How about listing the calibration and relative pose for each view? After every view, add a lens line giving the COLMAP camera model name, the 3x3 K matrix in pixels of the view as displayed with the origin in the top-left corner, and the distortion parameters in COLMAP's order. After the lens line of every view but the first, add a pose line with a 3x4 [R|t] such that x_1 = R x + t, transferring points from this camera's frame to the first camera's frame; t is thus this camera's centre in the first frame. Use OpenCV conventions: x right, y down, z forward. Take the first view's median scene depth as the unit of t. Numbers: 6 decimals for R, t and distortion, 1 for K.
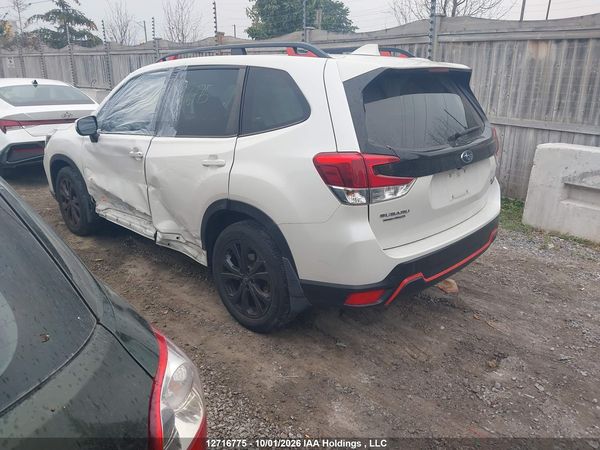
lens RADIAL K [[469.1, 0, 296.4], [0, 469.1, 222.0], [0, 0, 1]] dist [0.021434, -0.021545]
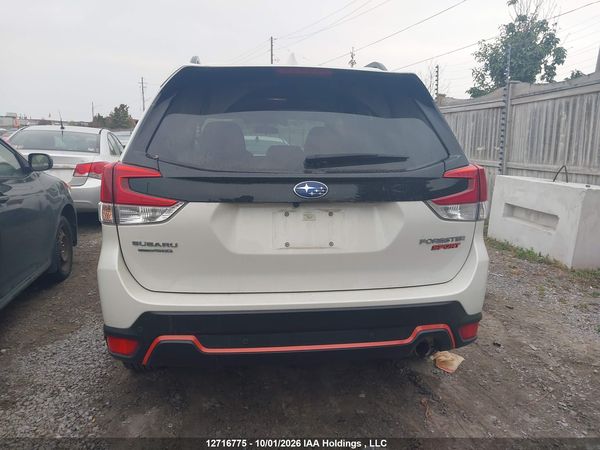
lens RADIAL K [[469.1, 0, 300.5], [0, 469.1, 206.8], [0, 0, 1]] dist [0.021434, -0.021545]
pose [[0.815175, 0.096113, -0.571185, 0.569352], [-0.197080, 0.973322, -0.117486, -0.023432], [0.544655, 0.208341, 0.812370, 0.333350]]
